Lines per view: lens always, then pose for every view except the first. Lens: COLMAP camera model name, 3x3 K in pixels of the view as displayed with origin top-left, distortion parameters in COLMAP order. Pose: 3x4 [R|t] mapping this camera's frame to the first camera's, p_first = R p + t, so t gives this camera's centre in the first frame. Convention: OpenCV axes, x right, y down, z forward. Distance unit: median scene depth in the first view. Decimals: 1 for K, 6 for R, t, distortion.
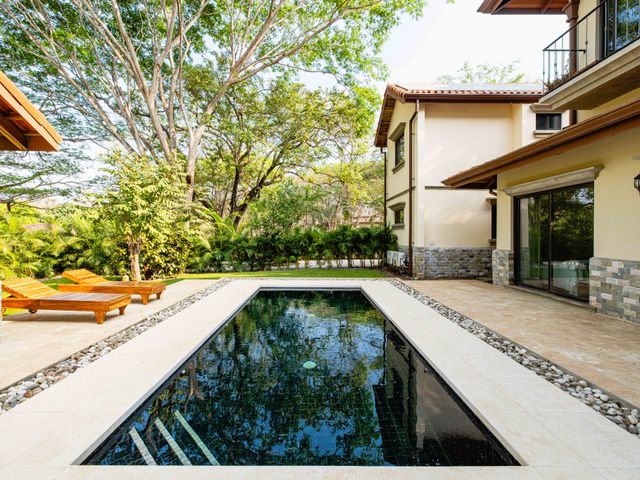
lens RADIAL K [[303.7, 0, 319.3], [0, 303.7, 237.9], [0, 0, 1]] dist [0.004278, 0.001684]
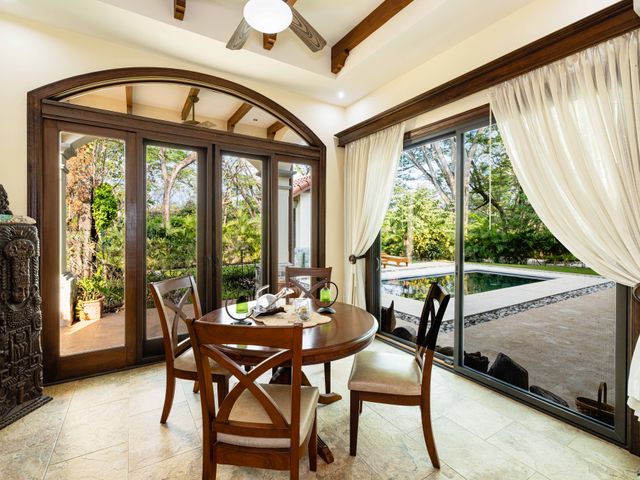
lens RADIAL K [[303.7, 0, 319.5], [0, 303.7, 237.0], [0, 0, 1]] dist [0.004278, 0.001684]
pose [[0.537130, 0.014522, -0.843375, 0.381991], [-0.012084, 0.999882, 0.009522, 0.003011], [0.843413, 0.005077, 0.537242, -0.240321]]
